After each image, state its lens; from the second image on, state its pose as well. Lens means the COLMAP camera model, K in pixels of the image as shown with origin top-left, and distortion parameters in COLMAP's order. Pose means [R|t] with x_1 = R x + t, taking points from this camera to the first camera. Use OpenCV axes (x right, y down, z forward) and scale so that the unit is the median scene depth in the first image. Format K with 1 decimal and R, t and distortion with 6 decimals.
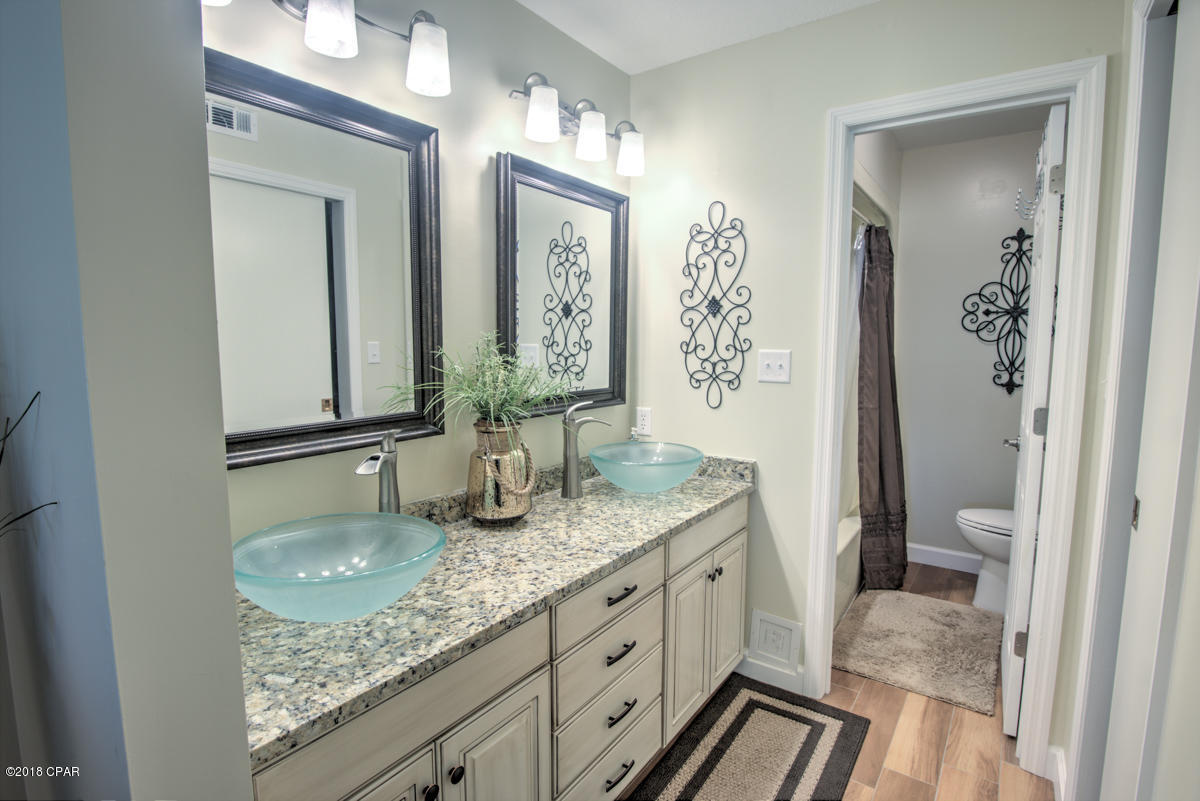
lens RADIAL K [[583.9, 0, 597.3], [0, 583.9, 402.4], [0, 0, 1]] dist [-0.021873, -0.000891]
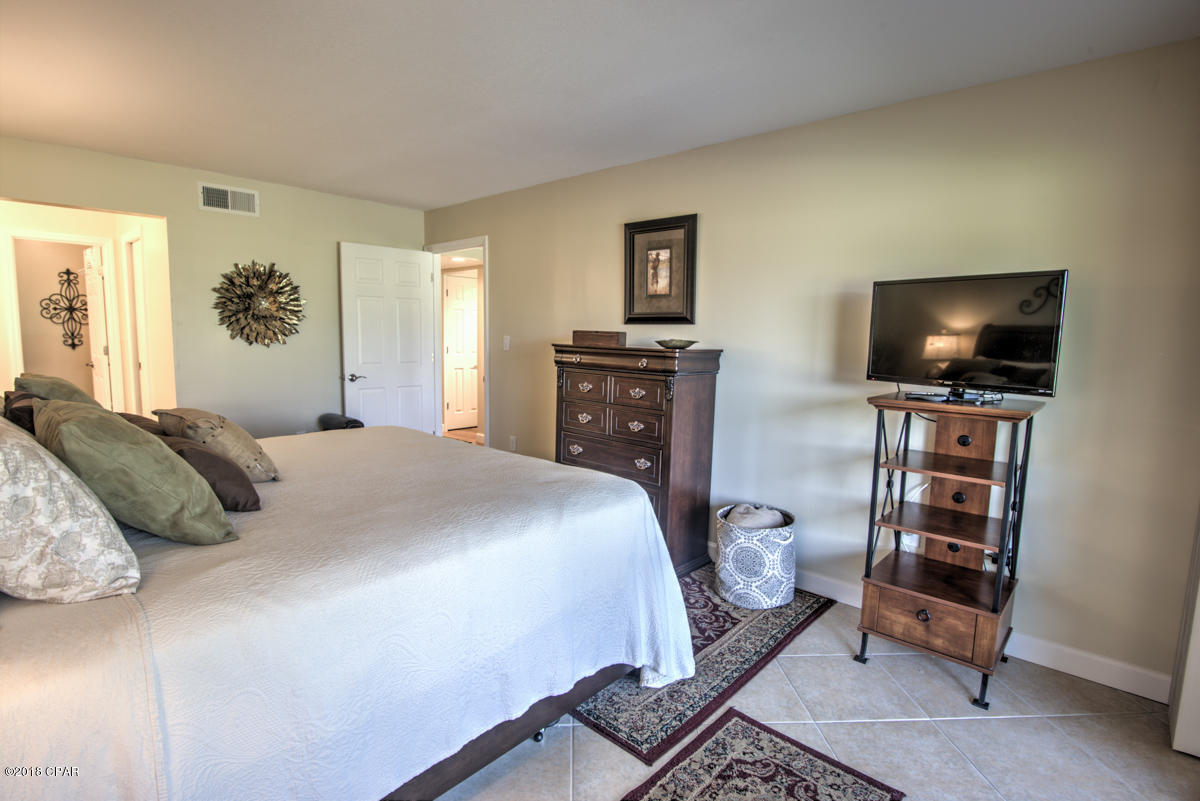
lens RADIAL K [[583.9, 0, 599.1], [0, 583.9, 400.9], [0, 0, 1]] dist [-0.021873, -0.000891]
pose [[0.120285, -0.111475, 0.986461, -1.098027], [0.082013, 0.991395, 0.102033, 0.113250], [-0.989346, 0.068630, 0.128392, -1.103320]]
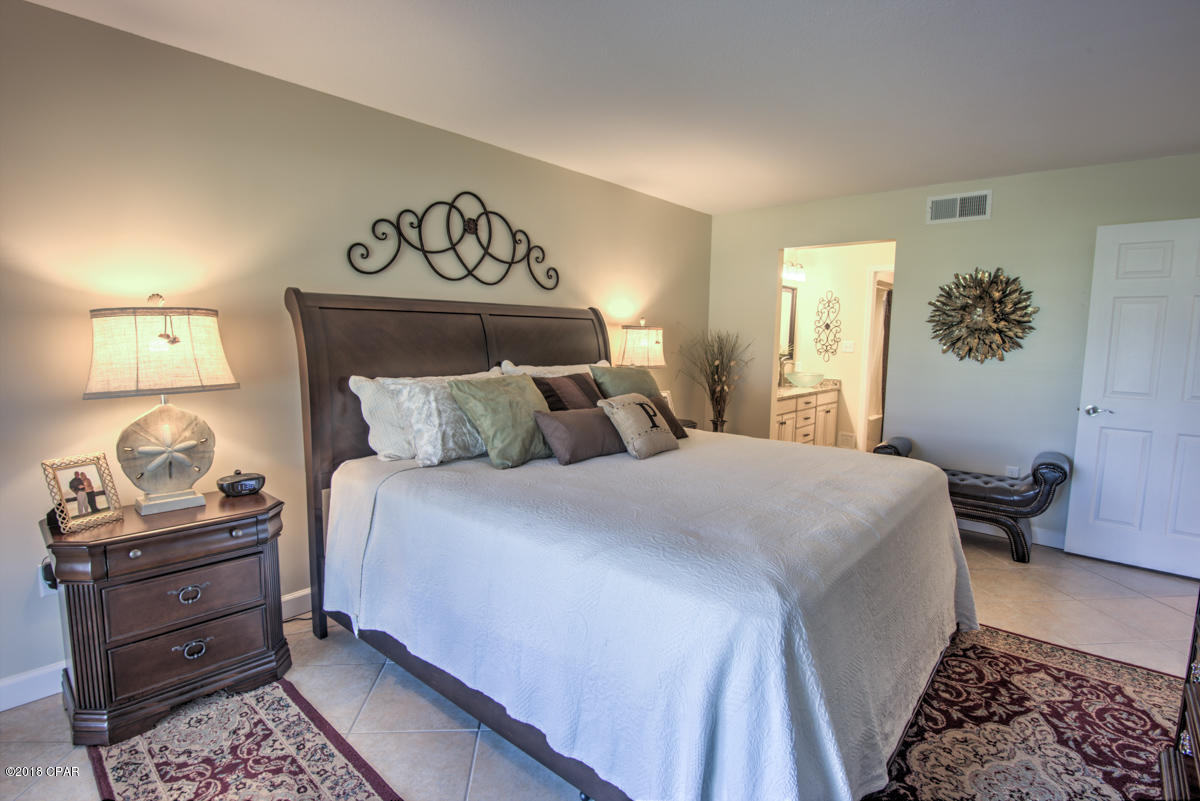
lens RADIAL K [[583.9, 0, 598.6], [0, 583.9, 399.4], [0, 0, 1]] dist [-0.021873, -0.000891]
pose [[0.995228, 0.025525, -0.094178, -0.480786], [-0.024946, 0.999662, 0.007324, 0.152242], [0.094333, -0.004940, 0.995528, -1.470231]]
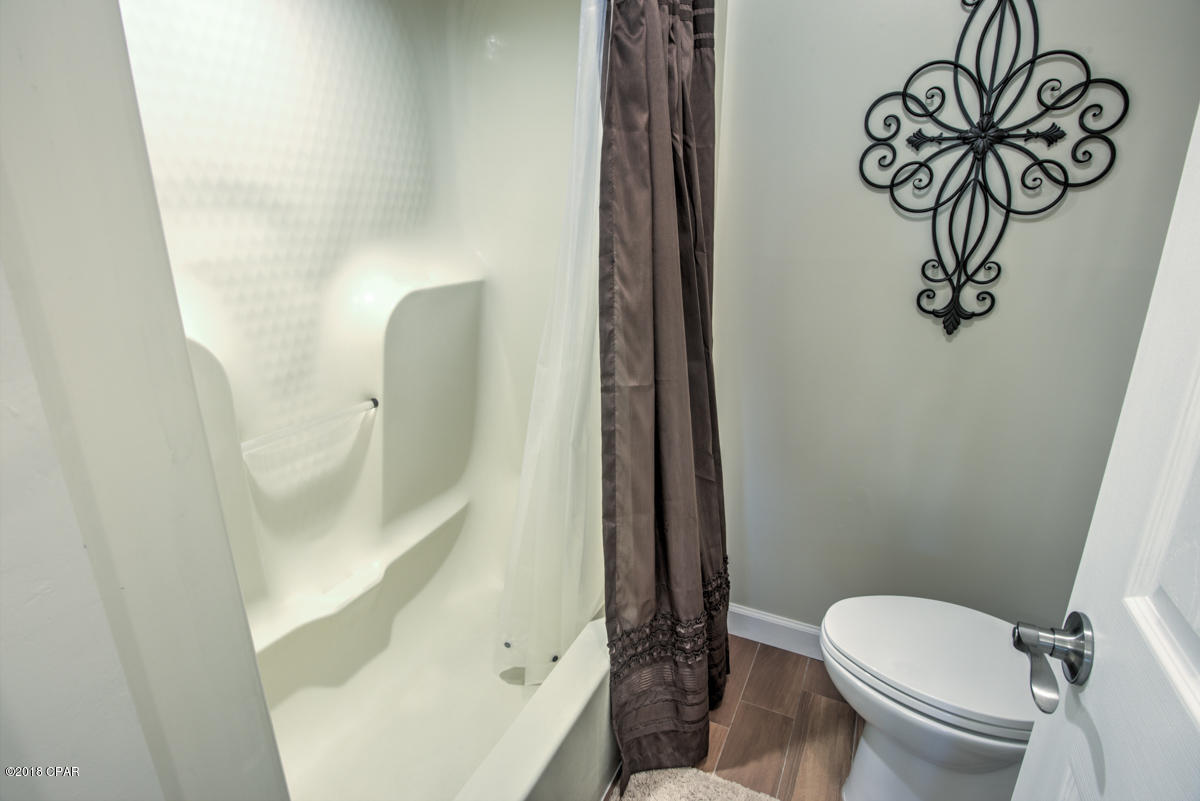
lens RADIAL K [[583.9, 0, 597.6], [0, 583.9, 399.1], [0, 0, 1]] dist [-0.021873, -0.000891]
pose [[0.986211, -0.050777, 0.157508, 0.380733], [0.019667, 0.980981, 0.193102, -0.058205], [-0.164318, -0.187342, 0.968454, 0.614265]]
